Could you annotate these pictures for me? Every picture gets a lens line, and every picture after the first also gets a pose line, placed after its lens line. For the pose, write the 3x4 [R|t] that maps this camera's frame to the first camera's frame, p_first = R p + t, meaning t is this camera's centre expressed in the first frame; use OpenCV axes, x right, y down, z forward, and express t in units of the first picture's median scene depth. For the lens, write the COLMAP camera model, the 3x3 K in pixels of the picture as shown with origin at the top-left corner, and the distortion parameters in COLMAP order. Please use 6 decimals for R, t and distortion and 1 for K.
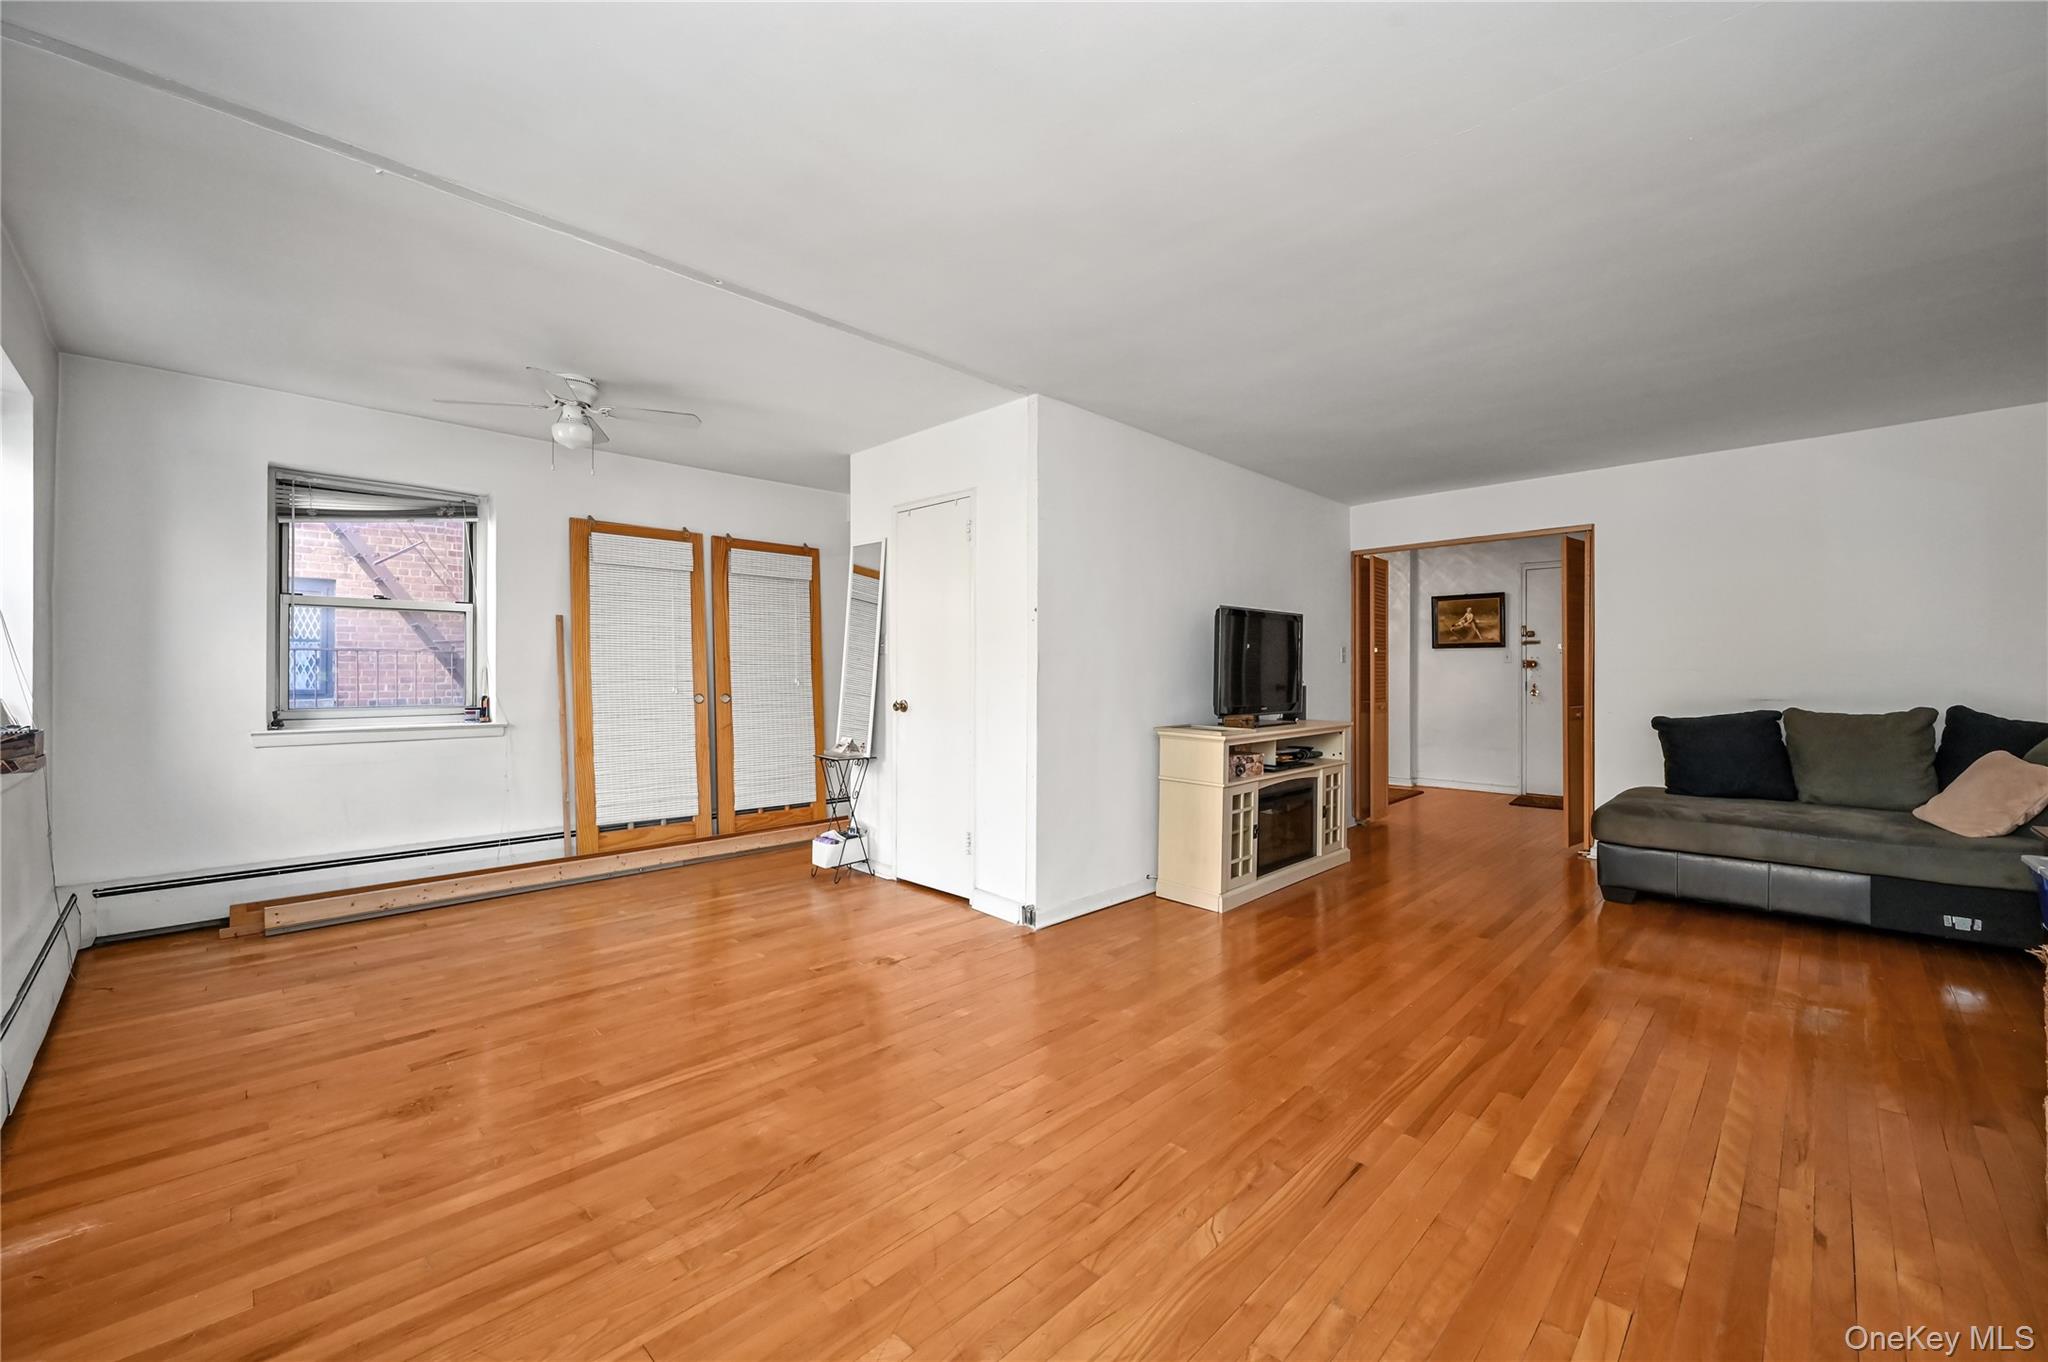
lens RADIAL K [[814.1, 0, 1026.5], [0, 814.1, 676.0], [0, 0, 1]] dist [0.001234, -0.000146]
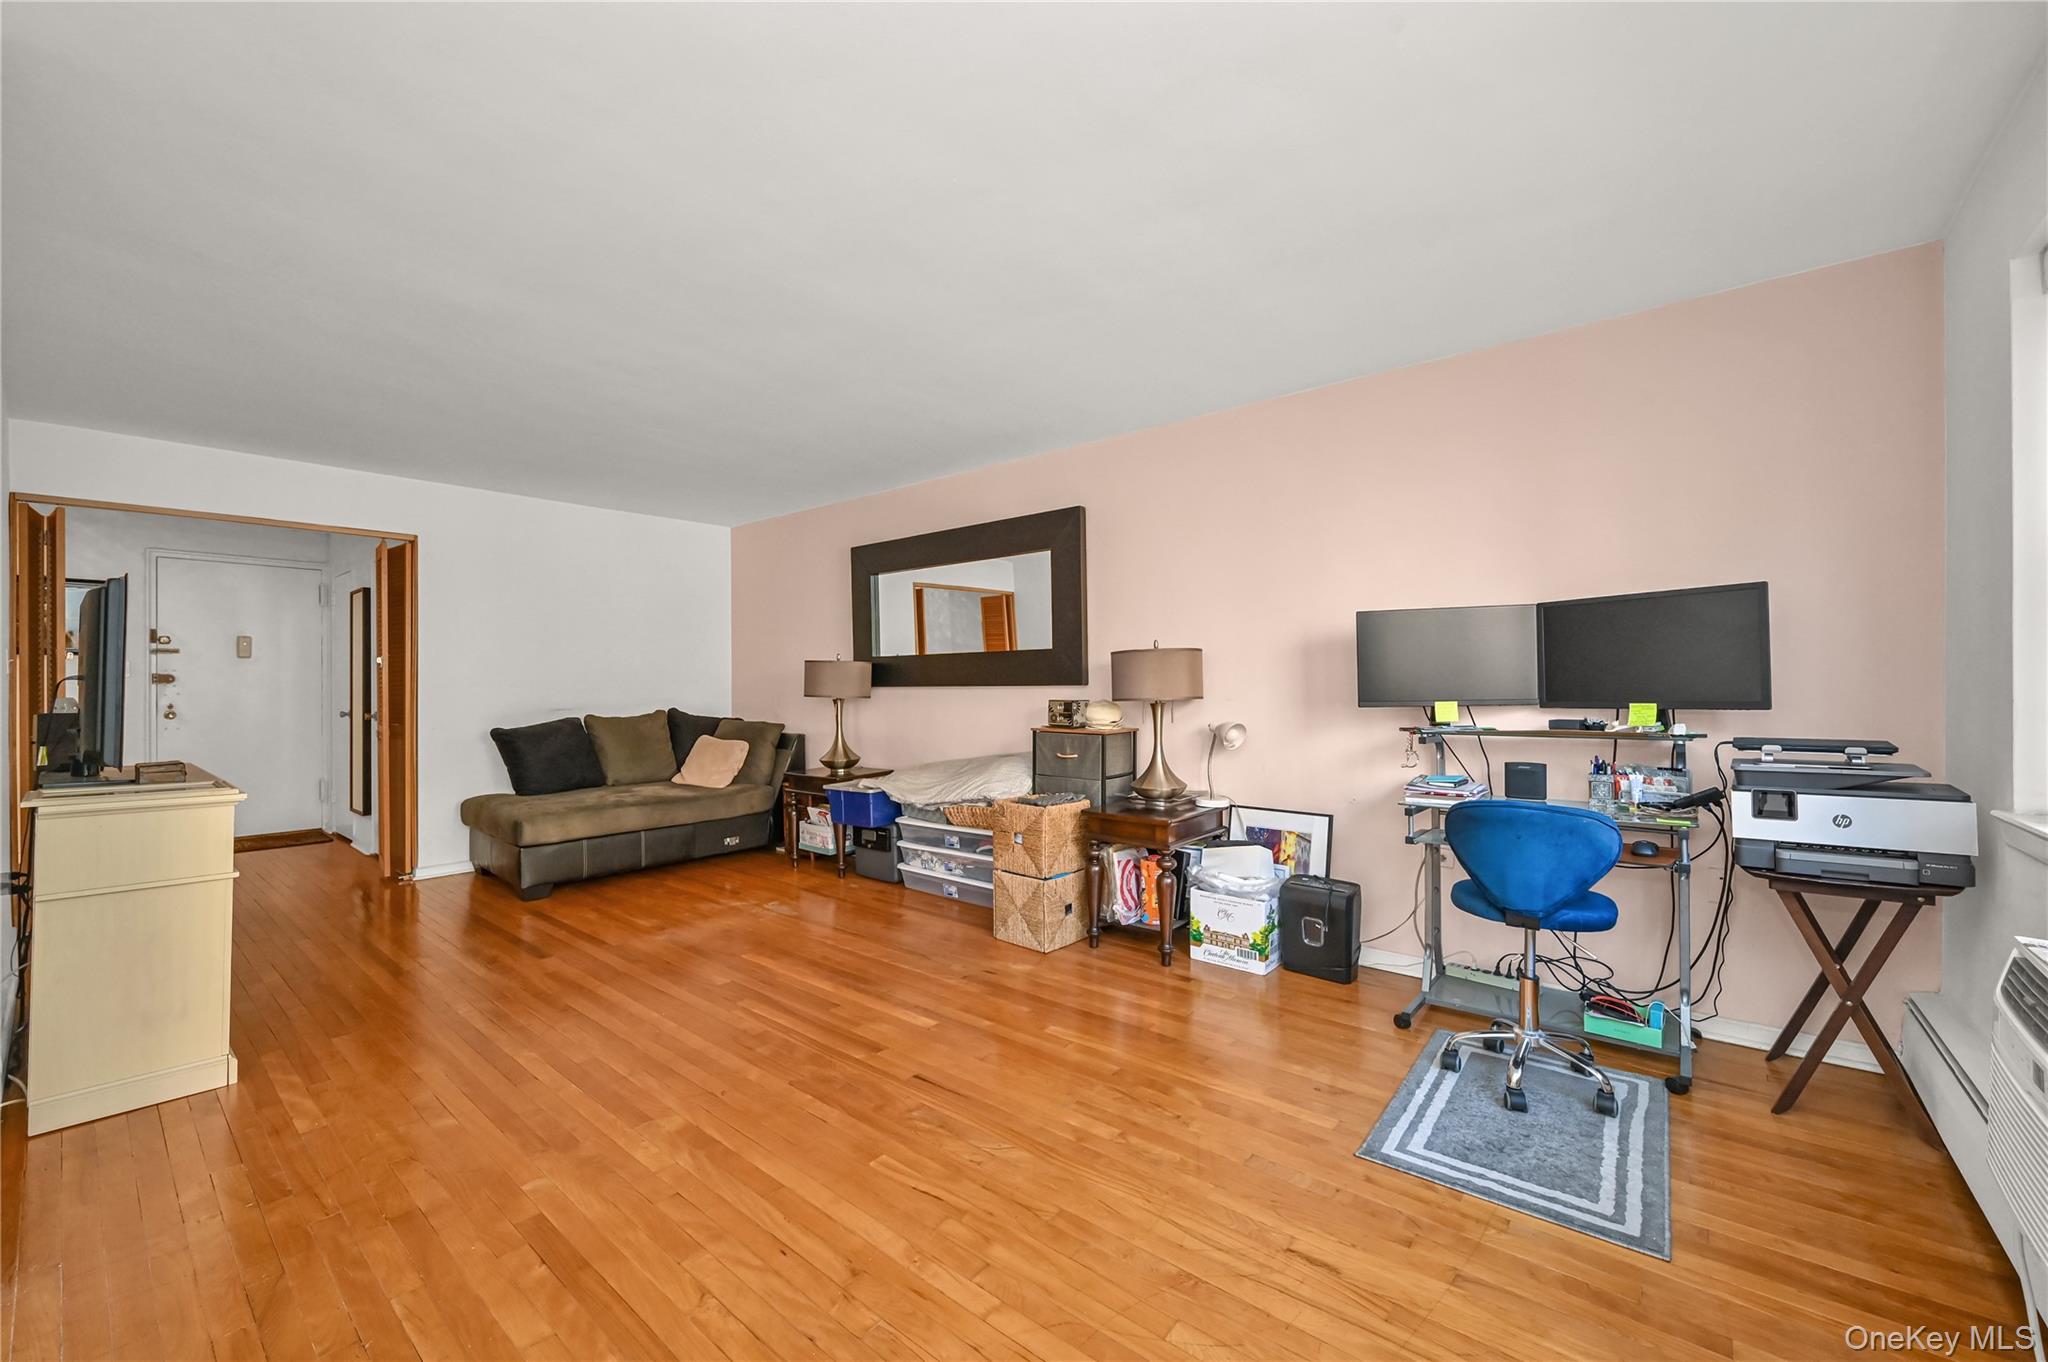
lens RADIAL K [[814.1, 0, 1026.3], [0, 814.1, 679.4], [0, 0, 1]] dist [0.001234, -0.000146]
pose [[-0.083438, 0.004960, 0.996501, -0.511939], [0.010350, 0.999938, -0.004110, -0.004454], [-0.996459, 0.009970, -0.083484, 0.548479]]
